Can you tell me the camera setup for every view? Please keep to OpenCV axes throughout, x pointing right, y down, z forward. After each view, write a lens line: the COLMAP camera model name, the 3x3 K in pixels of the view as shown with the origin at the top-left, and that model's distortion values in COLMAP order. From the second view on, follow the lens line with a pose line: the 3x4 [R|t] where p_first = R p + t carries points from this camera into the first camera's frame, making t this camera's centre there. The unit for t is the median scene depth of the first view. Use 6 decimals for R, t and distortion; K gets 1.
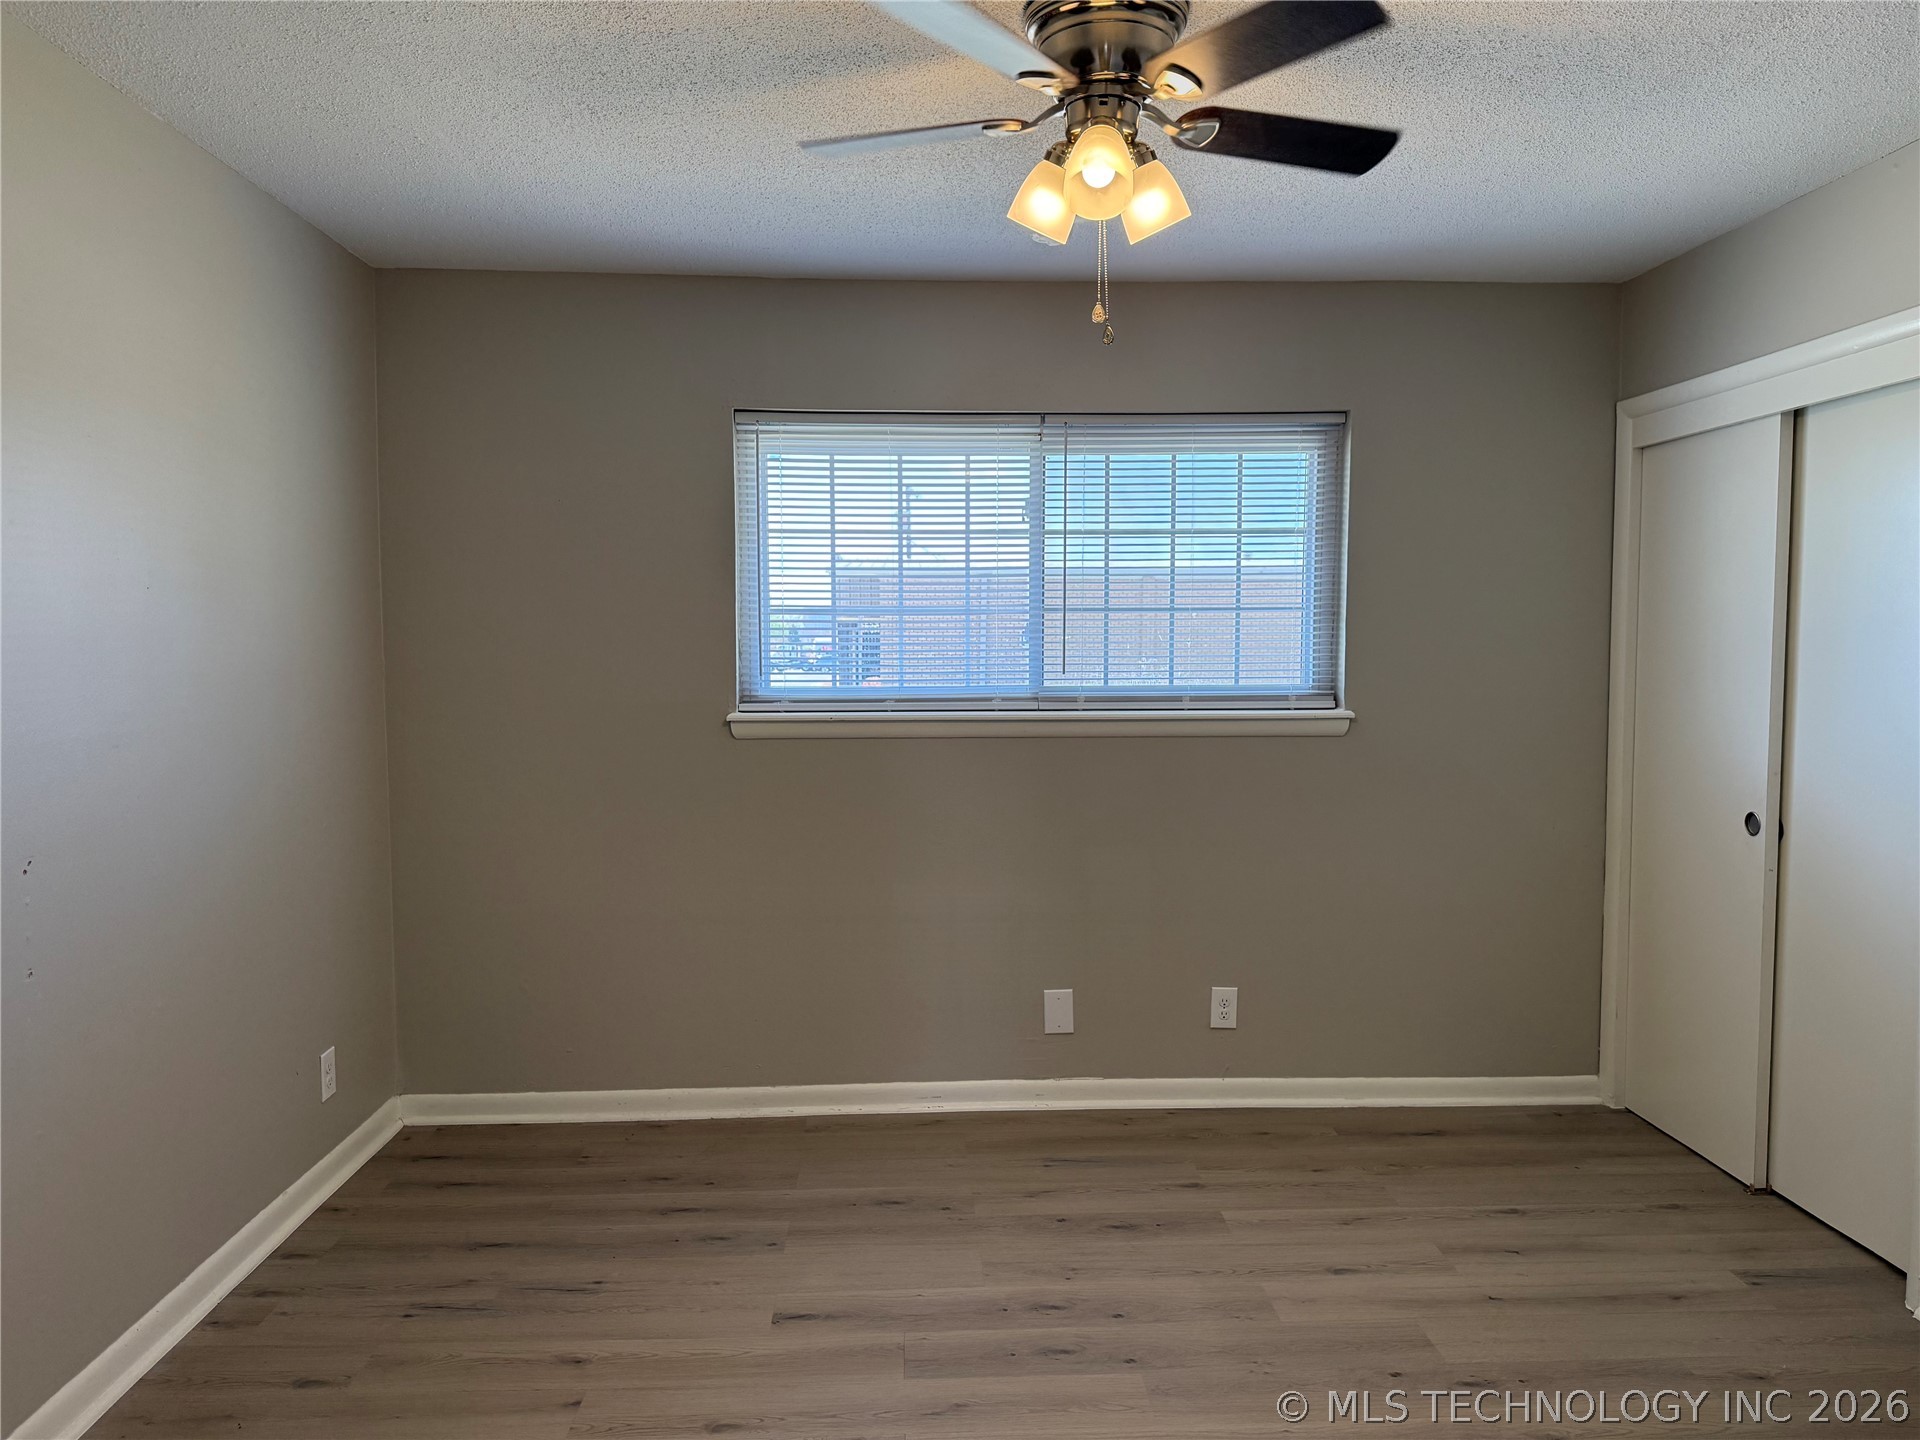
lens RADIAL K [[1332.8, 0, 960.0], [0, 1332.8, 720.0], [0, 0, 1]] dist [0.069438, -0.094162]
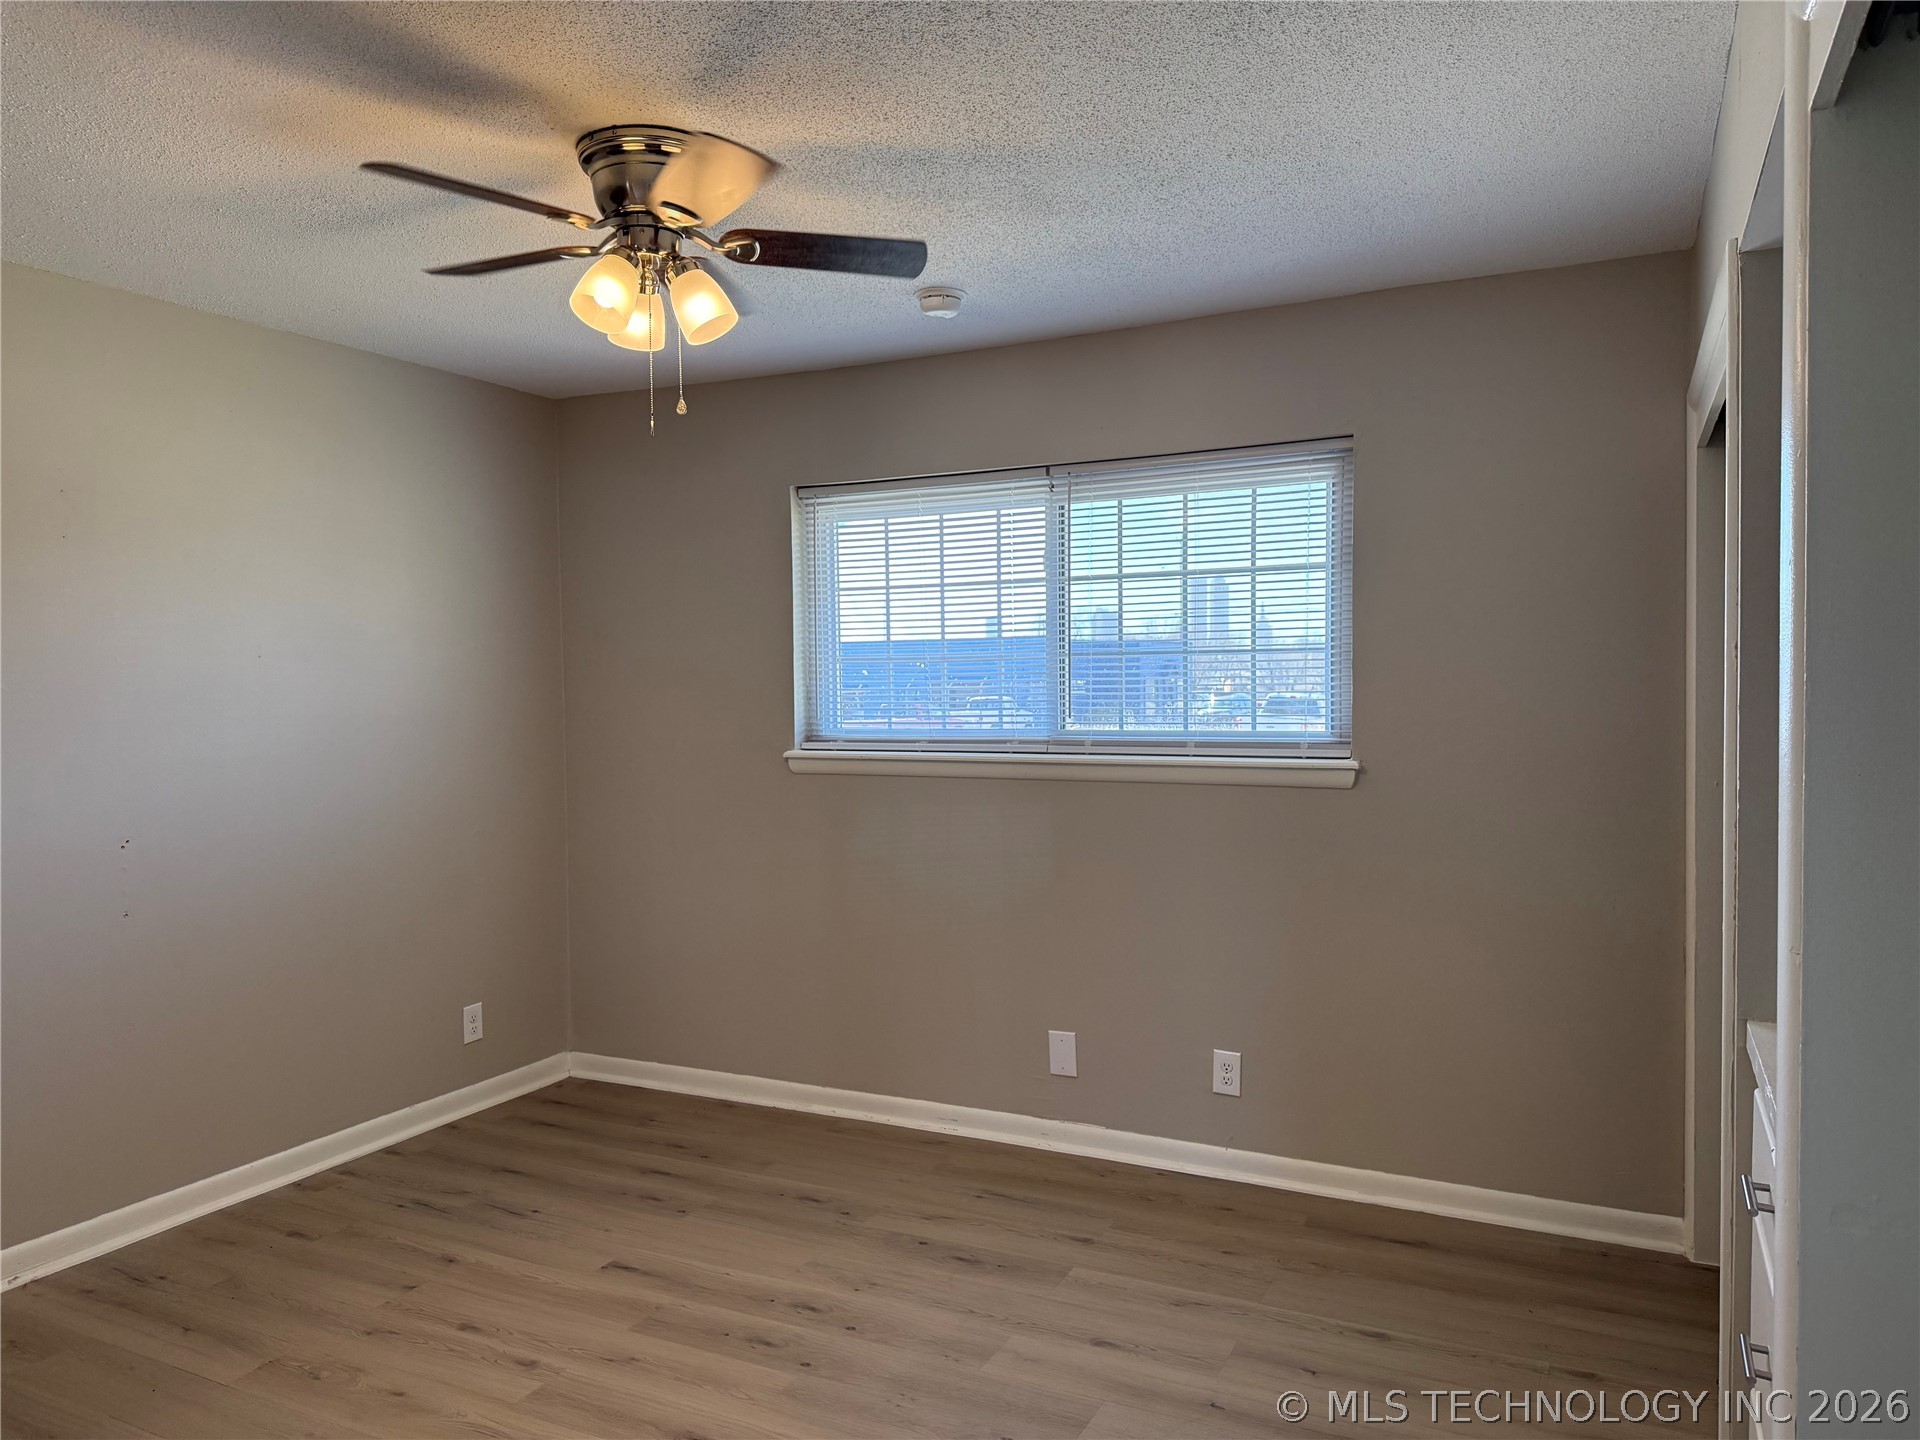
lens RADIAL K [[1347.7, 0, 968.5], [0, 1347.7, 710.0], [0, 0, 1]] dist [0.070934, -0.094235]
pose [[0.871374, 0.003383, -0.490608, 0.527645], [-0.019512, 0.999424, -0.027764, -0.011097], [0.490231, 0.033766, 0.870938, 0.070709]]
